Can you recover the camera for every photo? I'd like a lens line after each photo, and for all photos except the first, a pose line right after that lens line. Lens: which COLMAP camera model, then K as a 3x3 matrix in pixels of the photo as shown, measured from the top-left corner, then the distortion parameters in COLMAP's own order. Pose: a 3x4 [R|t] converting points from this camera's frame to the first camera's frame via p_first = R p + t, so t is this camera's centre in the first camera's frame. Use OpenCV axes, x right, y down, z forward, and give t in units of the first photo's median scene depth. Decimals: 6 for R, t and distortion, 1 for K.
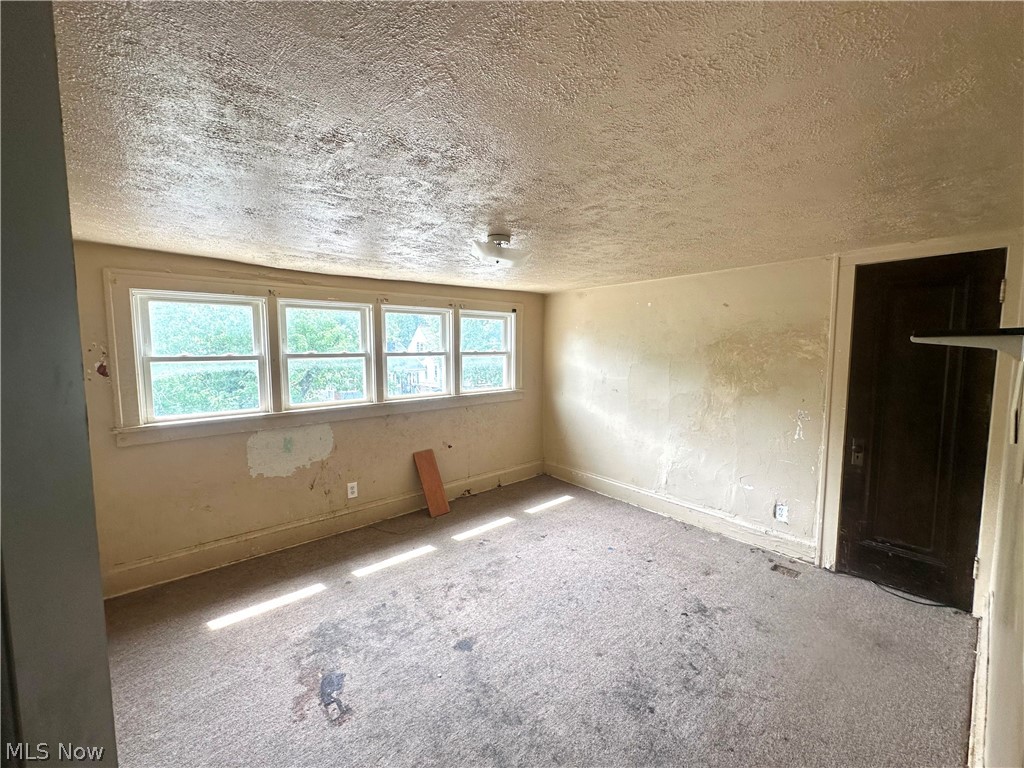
lens RADIAL K [[412.4, 0, 512.5], [0, 412.4, 386.5], [0, 0, 1]] dist [-0.001047, 0.000235]
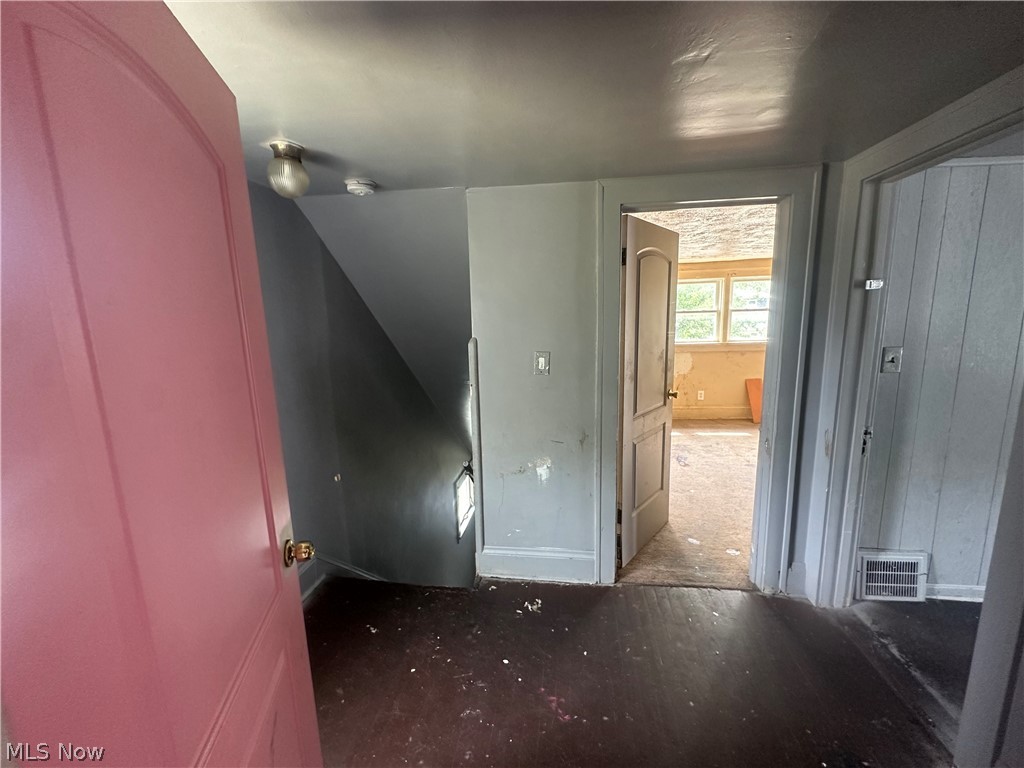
lens RADIAL K [[412.4, 0, 513.3], [0, 412.4, 385.0], [0, 0, 1]] dist [-0.001047, 0.000235]
pose [[0.676376, 0.109605, -0.728356, 0.294486], [-0.037149, 0.992684, 0.114883, 0.050855], [0.735619, -0.050647, 0.675499, -0.648185]]
